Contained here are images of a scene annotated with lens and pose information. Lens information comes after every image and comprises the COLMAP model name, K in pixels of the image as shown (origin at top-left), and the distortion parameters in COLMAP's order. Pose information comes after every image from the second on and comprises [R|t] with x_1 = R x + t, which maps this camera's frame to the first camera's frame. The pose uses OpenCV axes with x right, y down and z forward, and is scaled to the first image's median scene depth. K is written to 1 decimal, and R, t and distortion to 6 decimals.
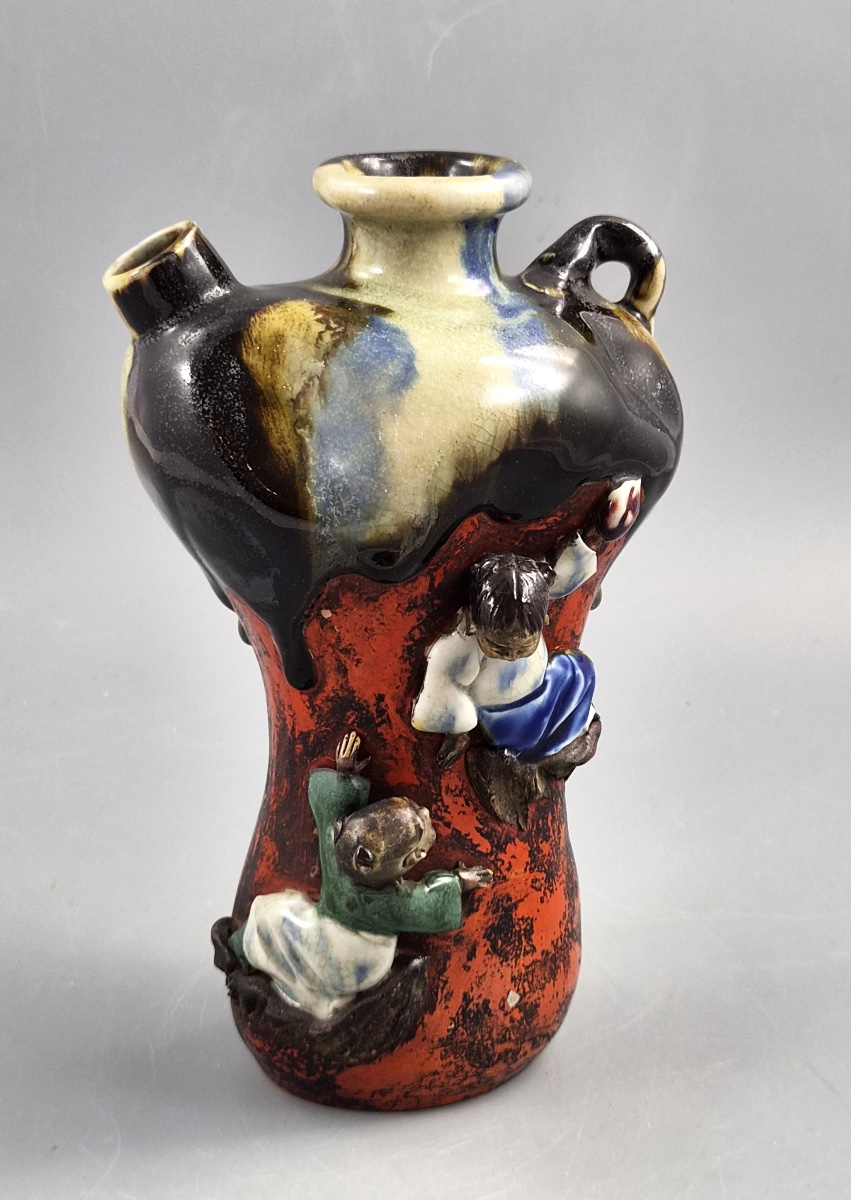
lens RADIAL K [[2436.4, 0, 425.5], [0, 2436.4, 600.0], [0, 0, 1]] dist [0.041199, -0.224147]
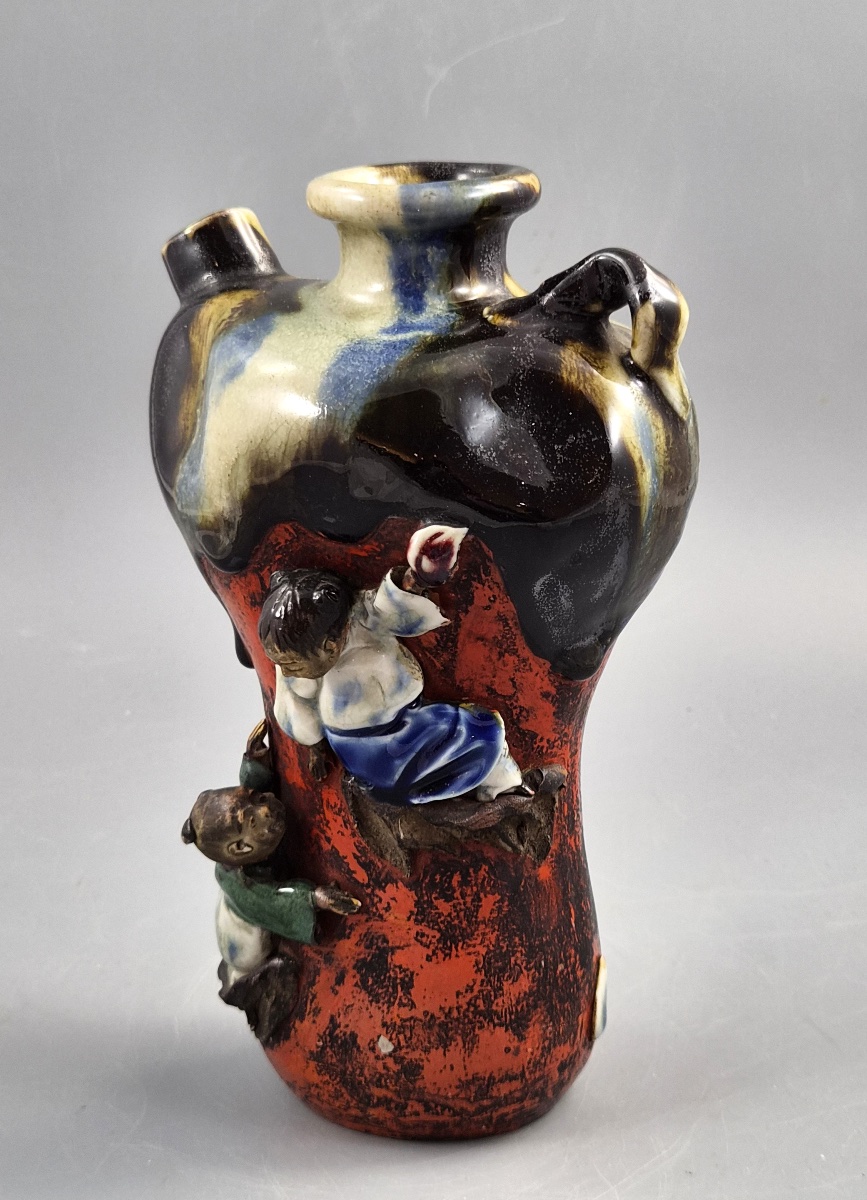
lens RADIAL K [[2265.4, 0, 433.5], [0, 2265.4, 600.0], [0, 0, 1]] dist [0.012961, 0.223740]
pose [[0.566387, 0.211275, -0.796598, 0.742891], [-0.225069, 0.969492, 0.097105, -0.100426], [0.792812, 0.124290, 0.596659, 0.475212]]
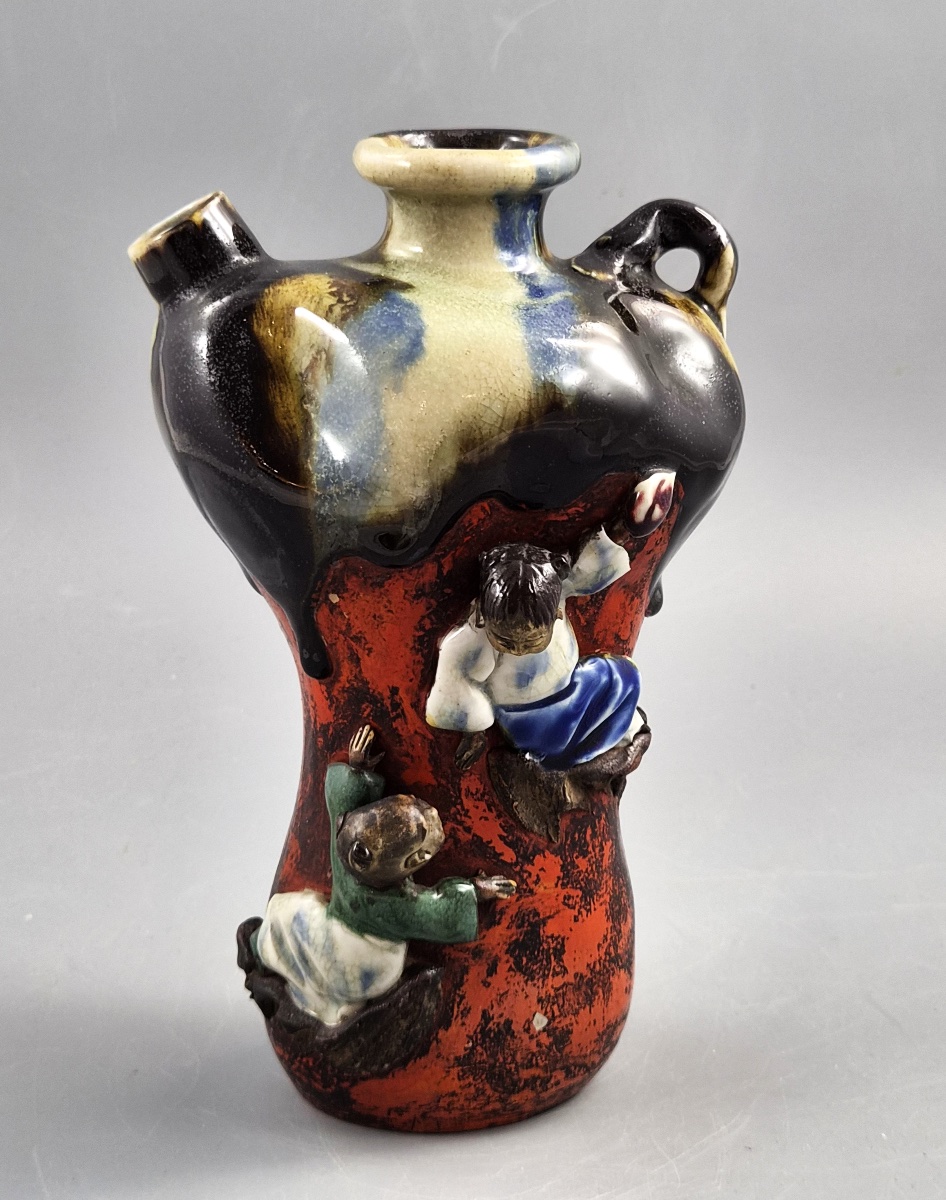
lens RADIAL K [[2568.7, 0, 468.8], [0, 2568.7, 576.5], [0, 0, 1]] dist [0.042987, -0.186047]
pose [[0.985741, 0.041965, -0.162953, 0.168902], [-0.048579, 0.998141, -0.036818, 0.030414], [0.161105, 0.044209, 0.985947, 0.006375]]
